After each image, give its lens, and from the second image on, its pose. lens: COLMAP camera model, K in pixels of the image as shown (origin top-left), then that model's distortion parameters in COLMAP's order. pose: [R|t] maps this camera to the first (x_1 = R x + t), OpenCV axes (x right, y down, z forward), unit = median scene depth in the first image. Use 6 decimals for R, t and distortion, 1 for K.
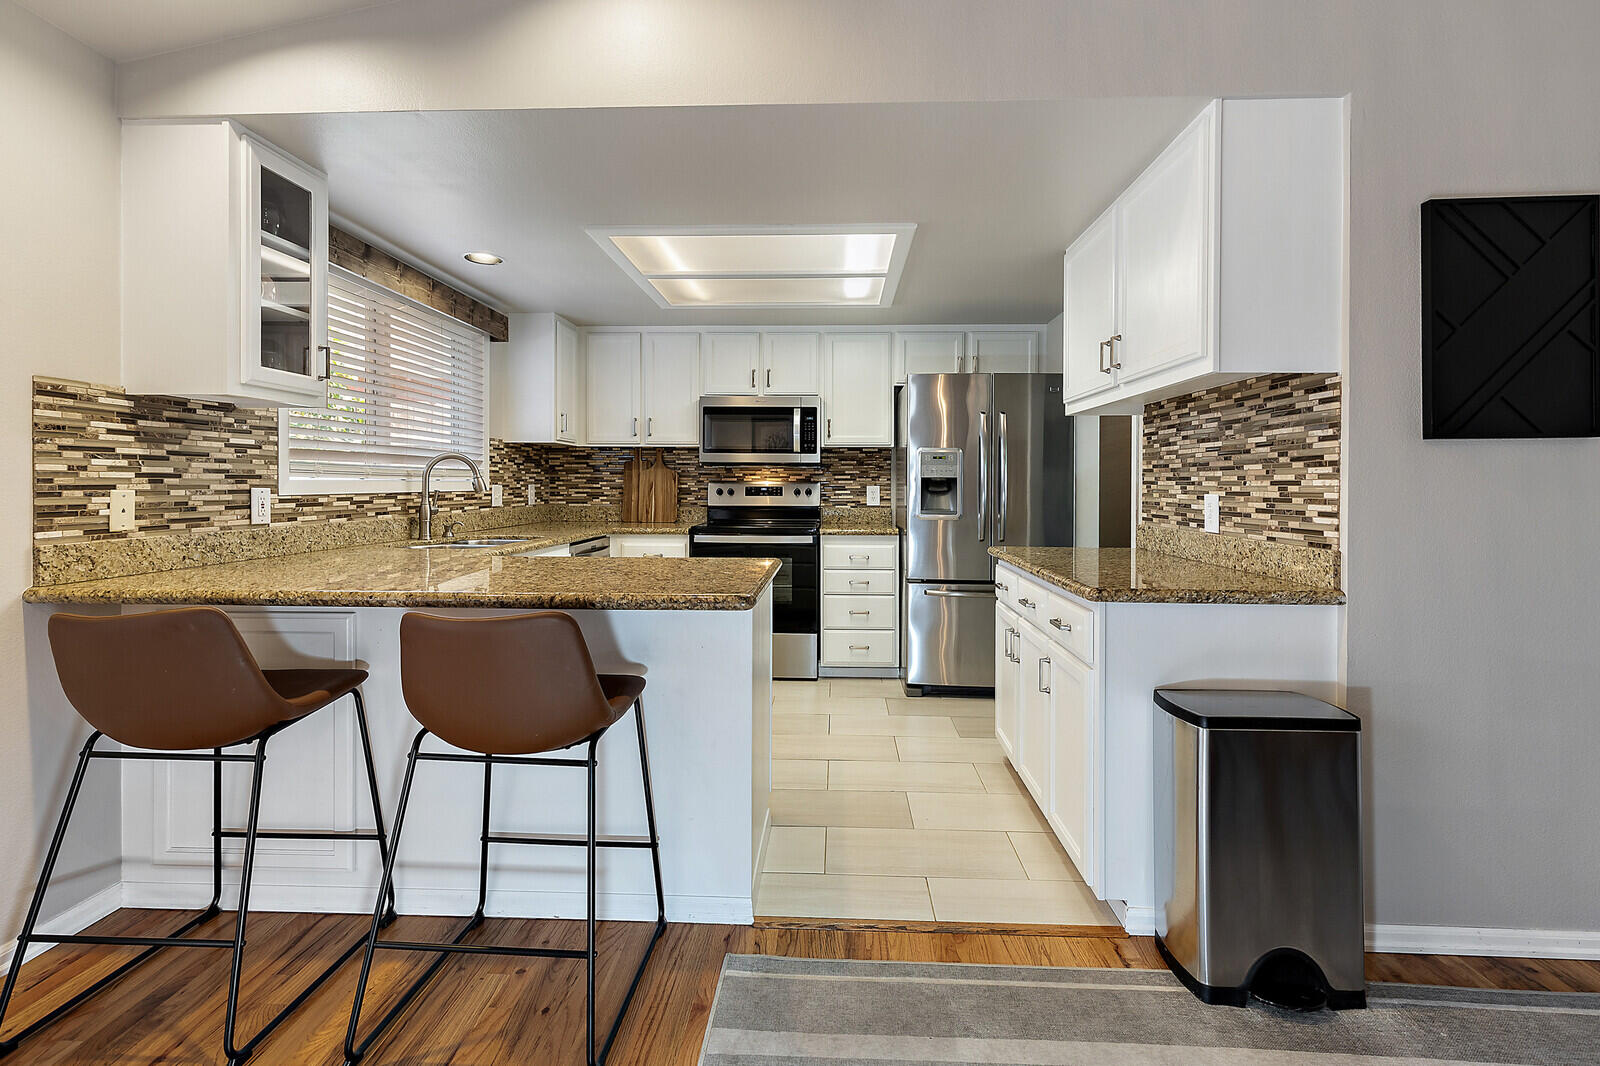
lens RADIAL K [[735.6, 0, 806.7], [0, 735.6, 492.5], [0, 0, 1]] dist [0.002094, -0.000017]
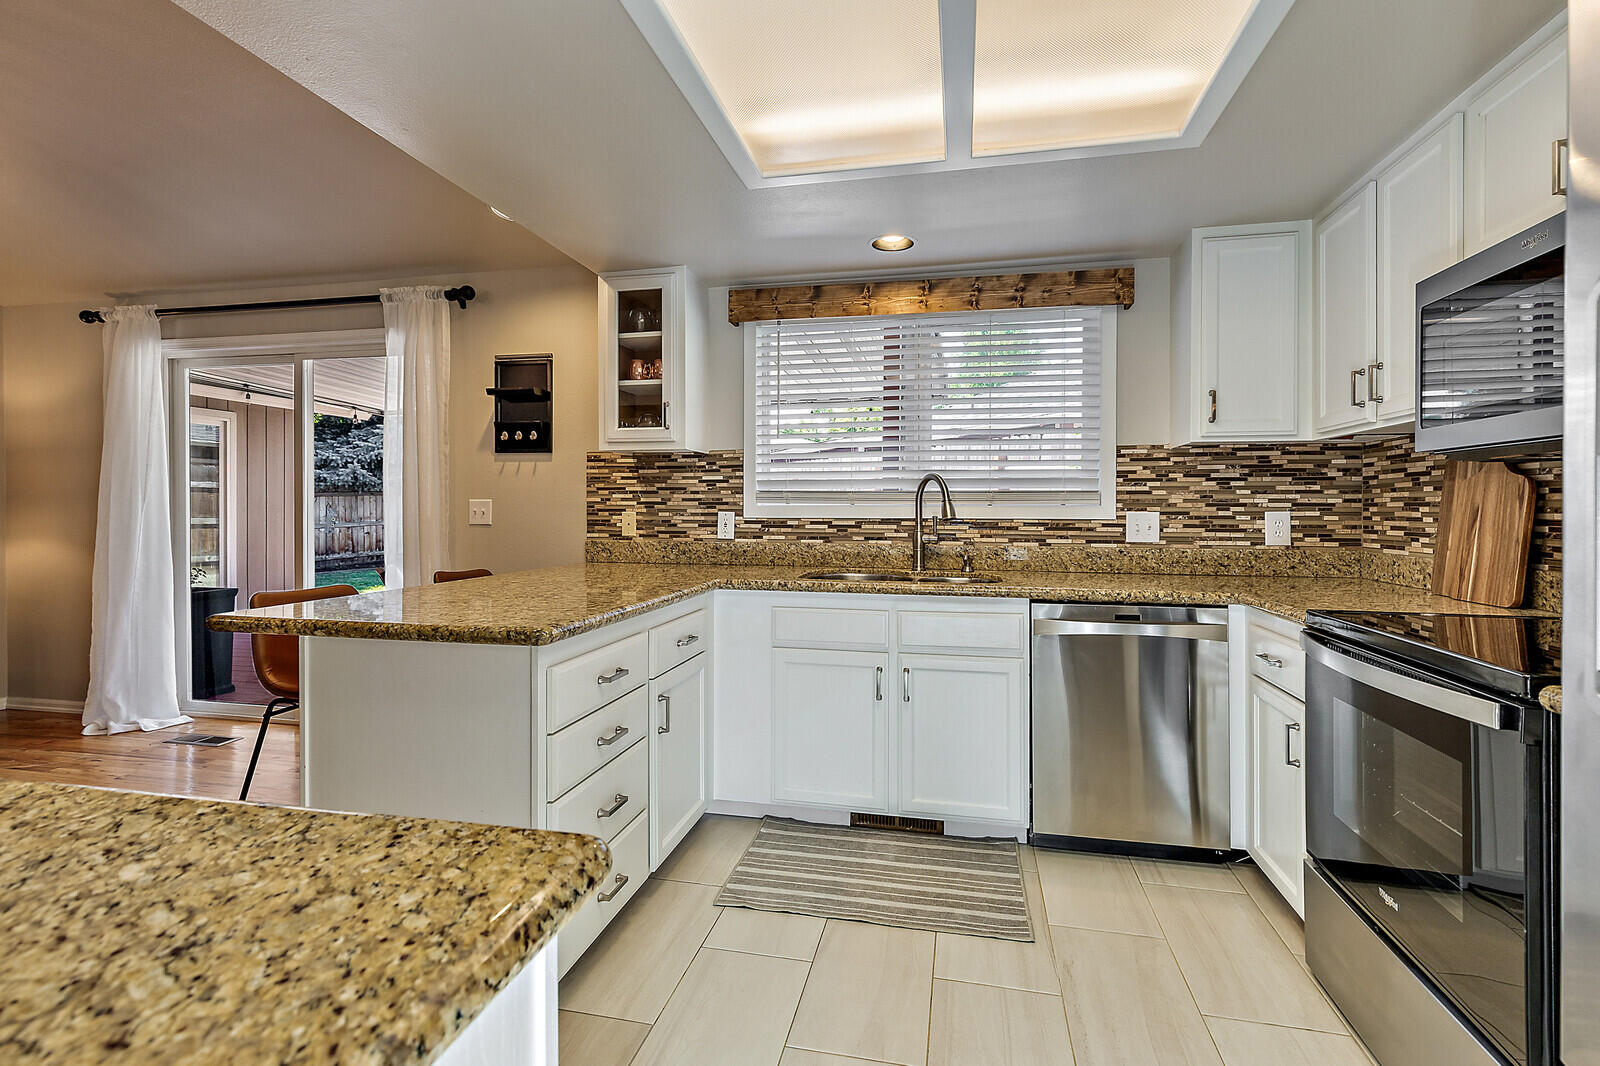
lens RADIAL K [[727.1, 0, 804.9], [0, 727.1, 517.5], [0, 0, 1]] dist [0.005331, 0.000208]
pose [[-0.166620, 0.006330, -0.986001, 0.395014], [-0.016067, 0.999829, 0.009134, -0.007476], [0.985890, 0.017364, -0.166490, 1.009085]]
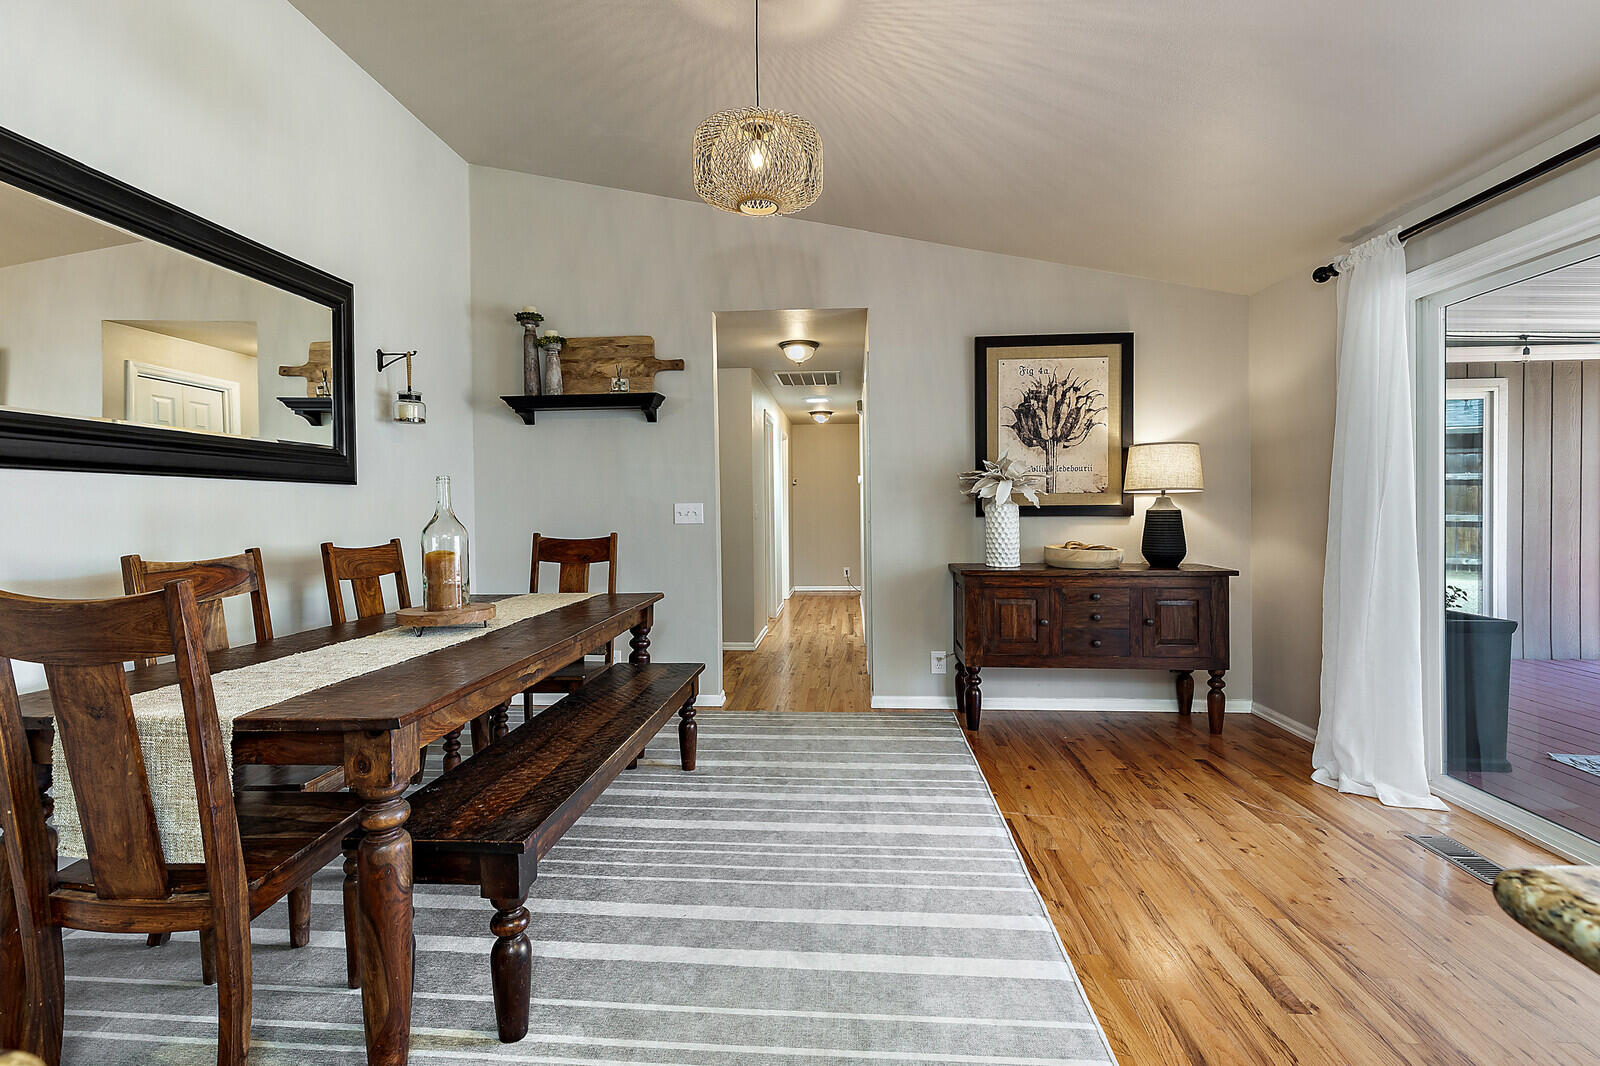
lens RADIAL K [[727.1, 0, 804.9], [0, 727.1, 517.5], [0, 0, 1]] dist [0.005331, 0.000208]
pose [[-0.999842, 0.005947, 0.016773, 0.103770], [0.006342, 0.999701, 0.023618, -0.004168], [-0.016628, 0.023721, -0.999580, 0.666798]]
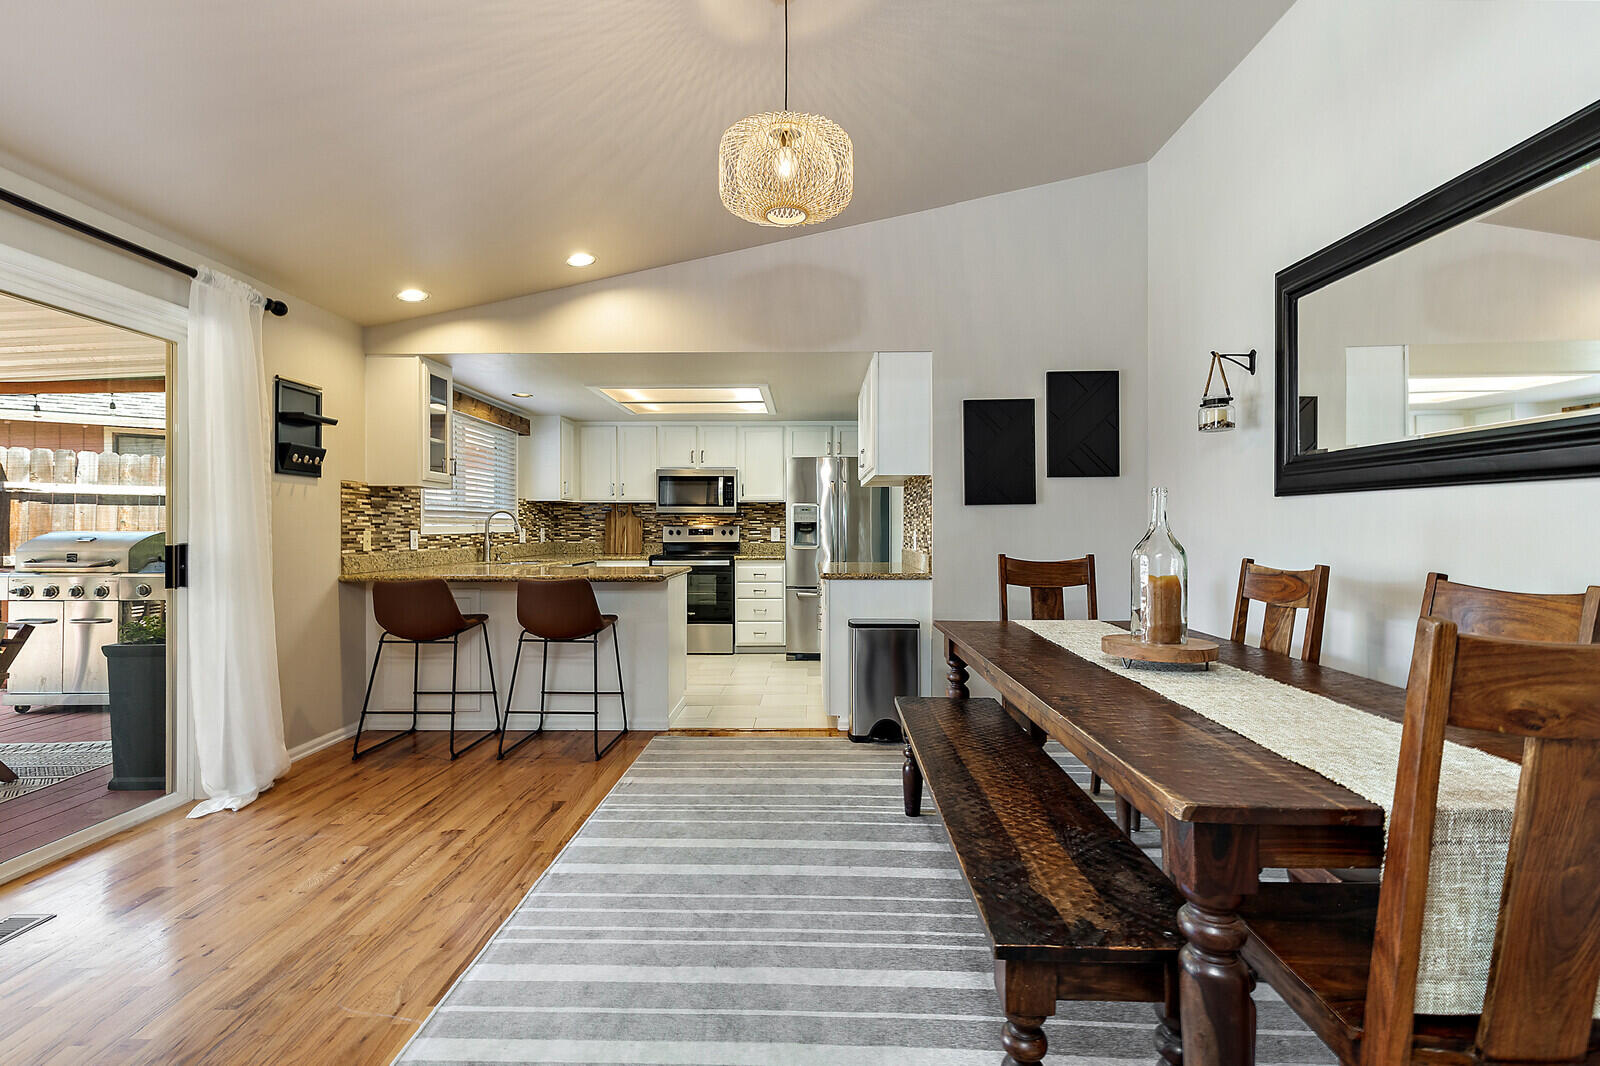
lens RADIAL K [[718.4, 0, 796.8], [0, 718.4, 528.4], [0, 0, 1]] dist [0.000805, -0.000006]
pose [[0.999778, -0.005438, 0.020350, 0.150921], [0.005639, 0.999936, -0.009832, 0.009106], [-0.020296, 0.009944, 0.999745, -0.640839]]
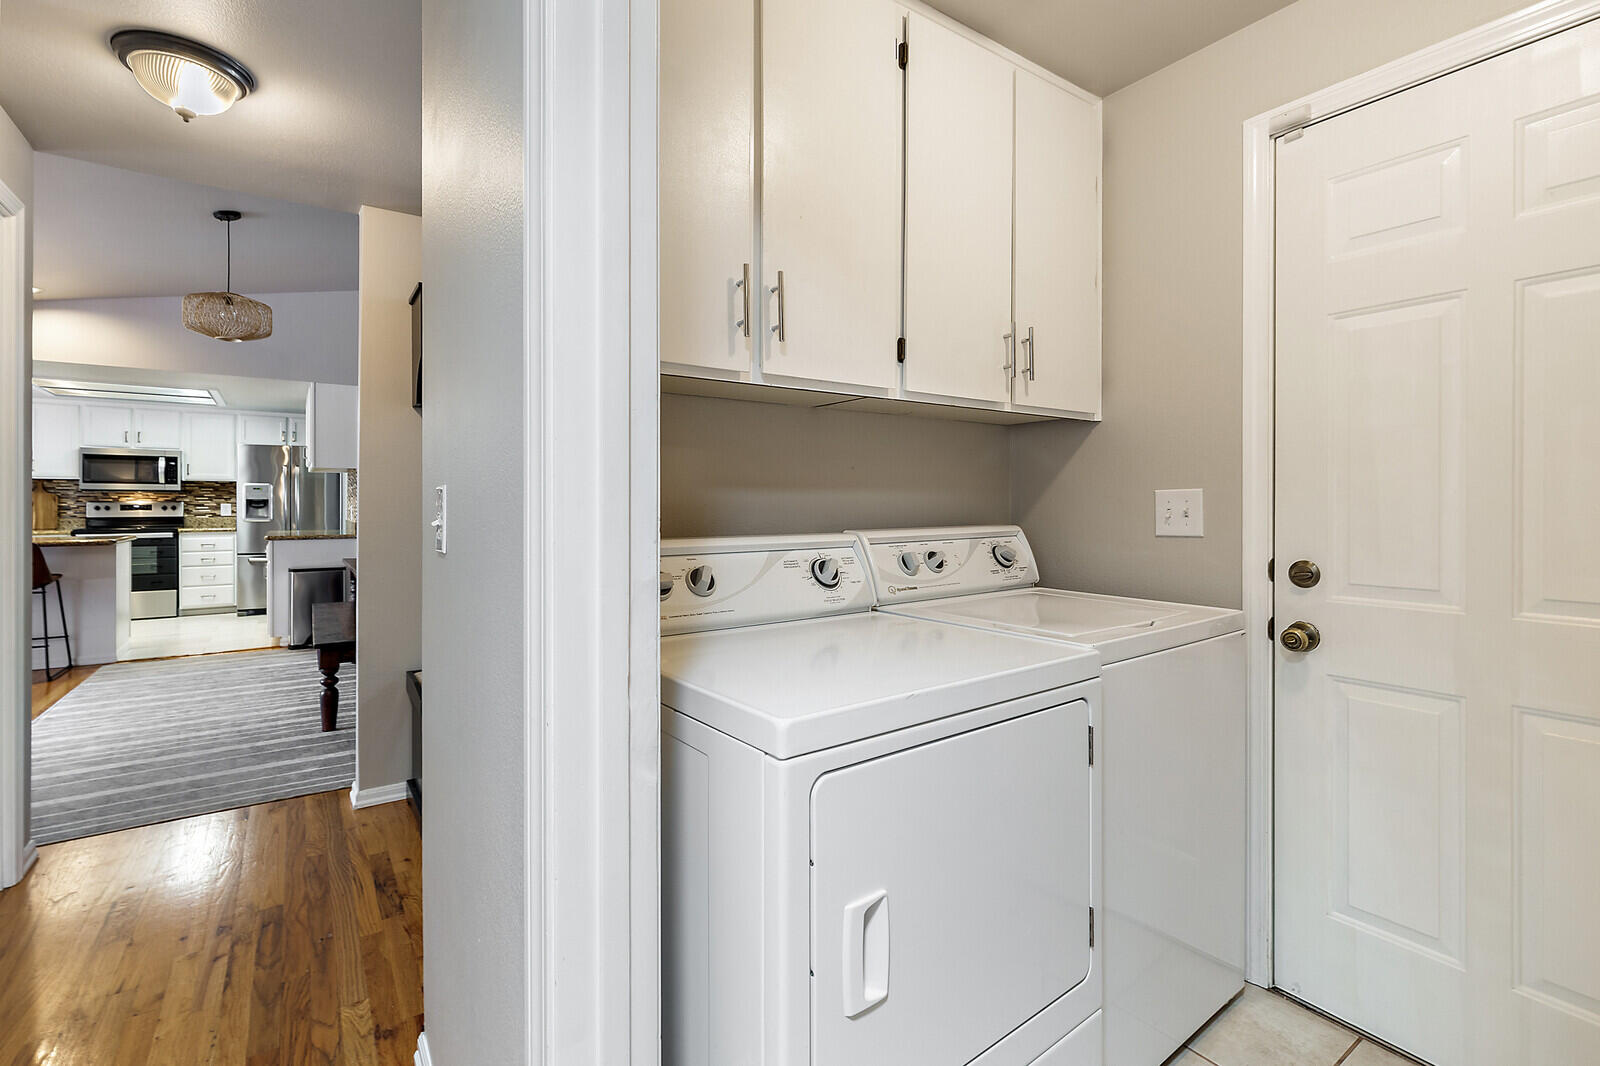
lens RADIAL K [[717.9, 0, 802.5], [0, 717.9, 505.0], [0, 0, 1]] dist [-0.000246, -0.000357]
pose [[0.788067, -0.005461, 0.615566, 0.172718], [0.009504, 0.999949, -0.003297, 0.016722], [-0.615517, 0.008449, 0.788079, -1.560621]]
